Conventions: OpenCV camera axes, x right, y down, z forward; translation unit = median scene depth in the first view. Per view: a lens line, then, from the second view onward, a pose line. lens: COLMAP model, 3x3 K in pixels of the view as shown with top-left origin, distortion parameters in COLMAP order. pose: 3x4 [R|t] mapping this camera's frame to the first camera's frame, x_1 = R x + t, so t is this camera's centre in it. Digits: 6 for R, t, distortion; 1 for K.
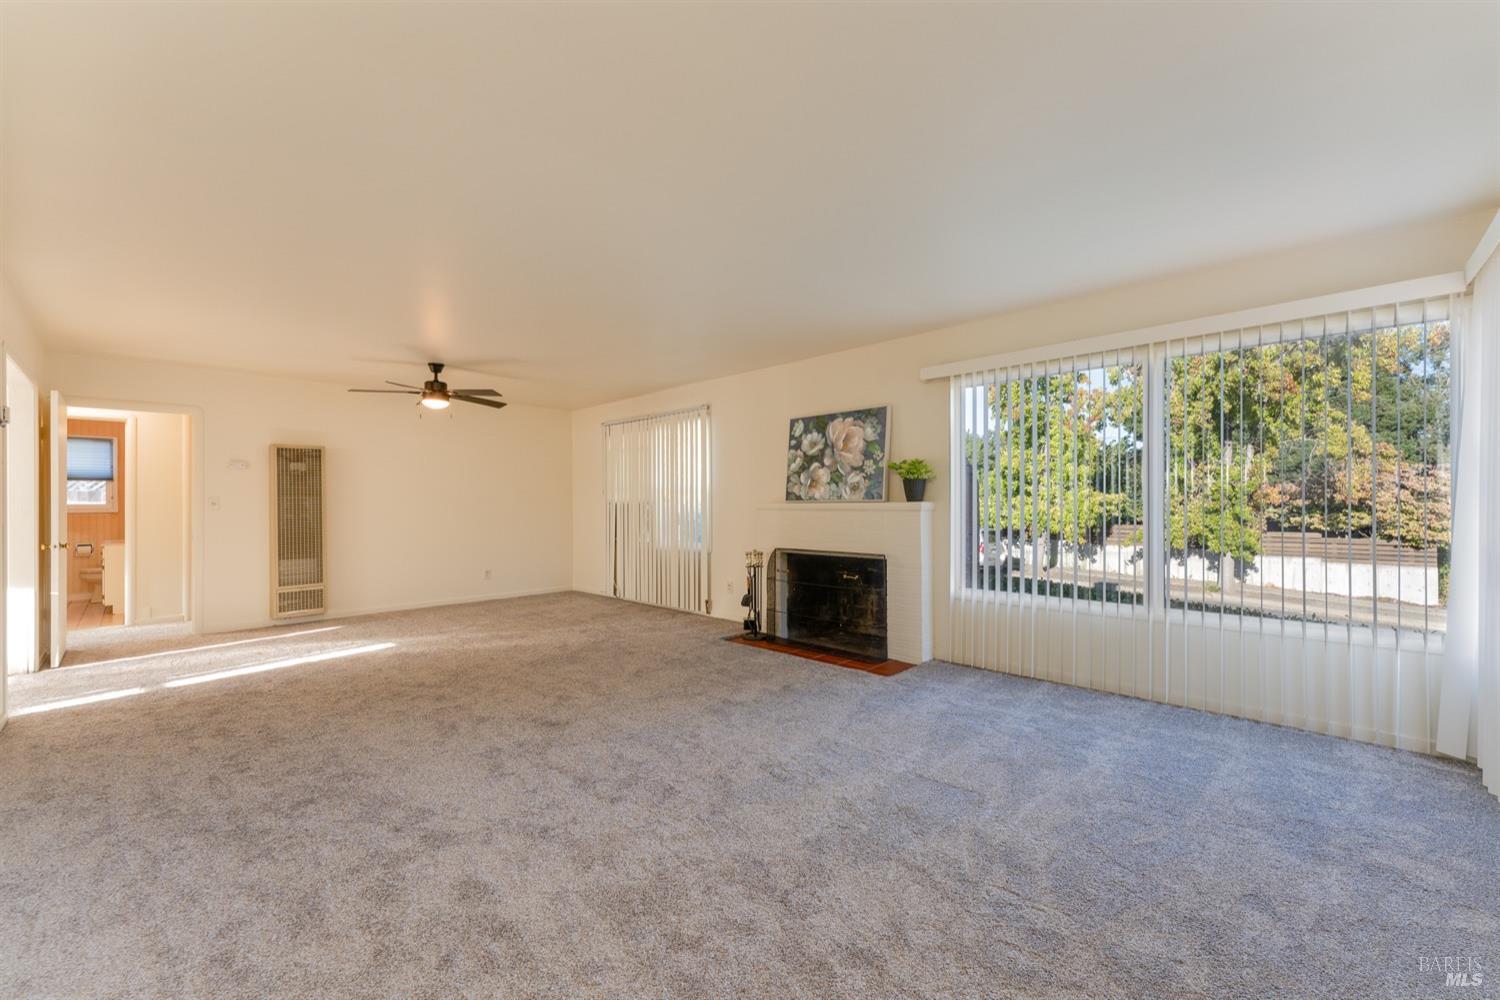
lens RADIAL K [[603.1, 0, 754.1], [0, 603.1, 508.2], [0, 0, 1]] dist [-0.000075, 0.000045]
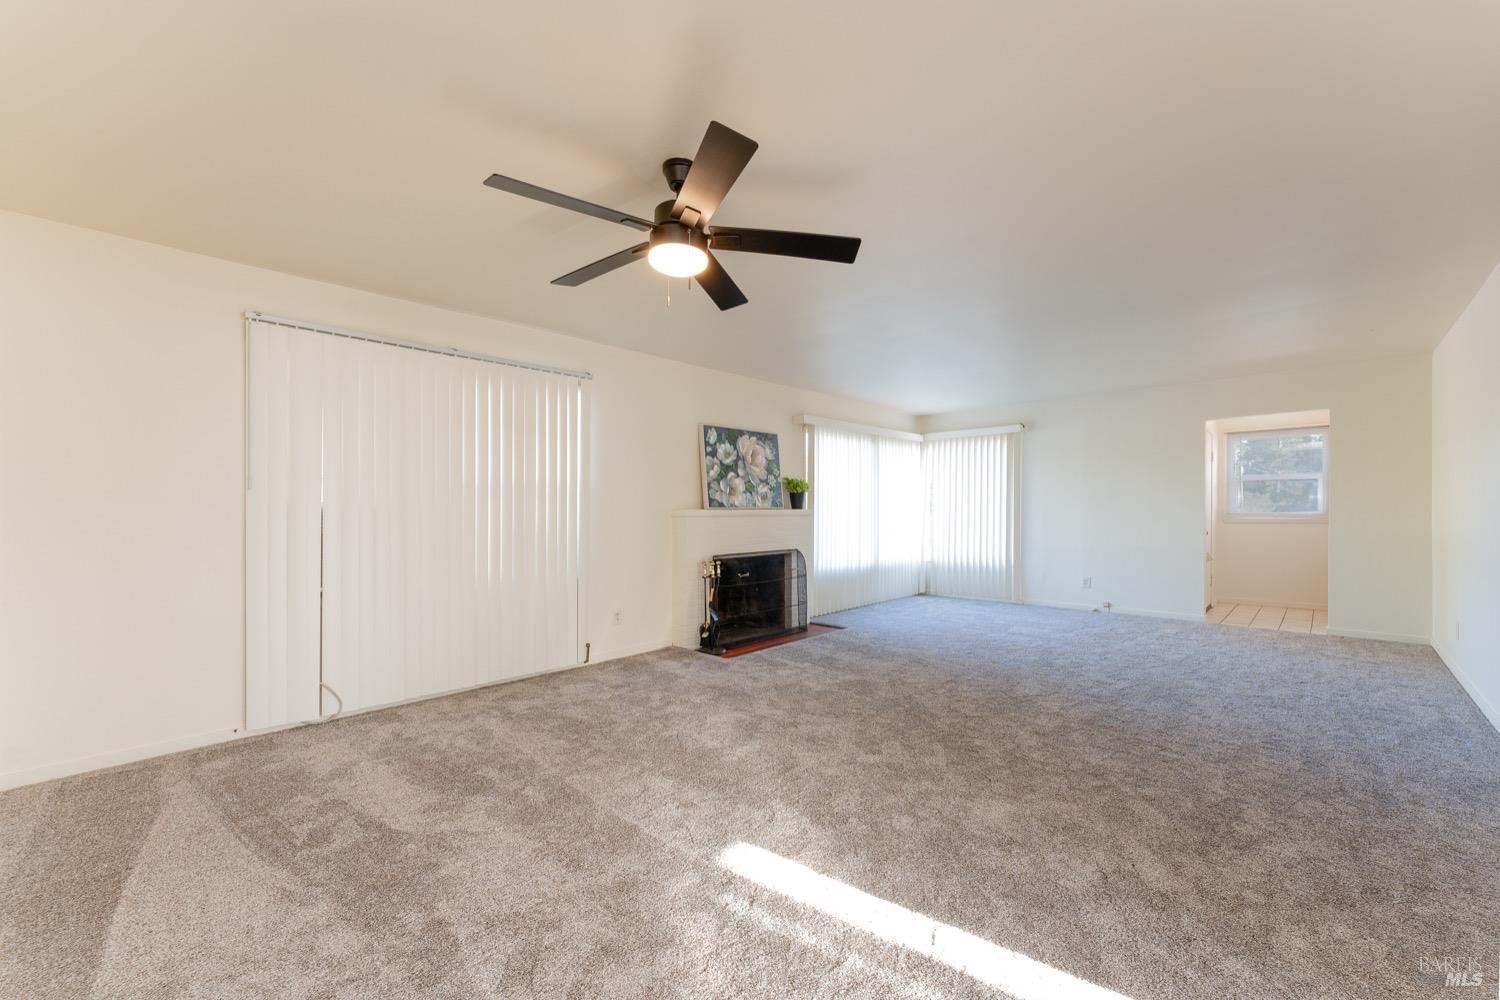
lens RADIAL K [[603.1, 0, 754.1], [0, 603.1, 508.2], [0, 0, 1]] dist [-0.000075, 0.000045]
pose [[-0.005766, 0.001190, 0.999983, -0.983429], [0.001314, 0.999998, -0.001183, -0.010213], [-0.999983, 0.001307, -0.005768, 0.979635]]
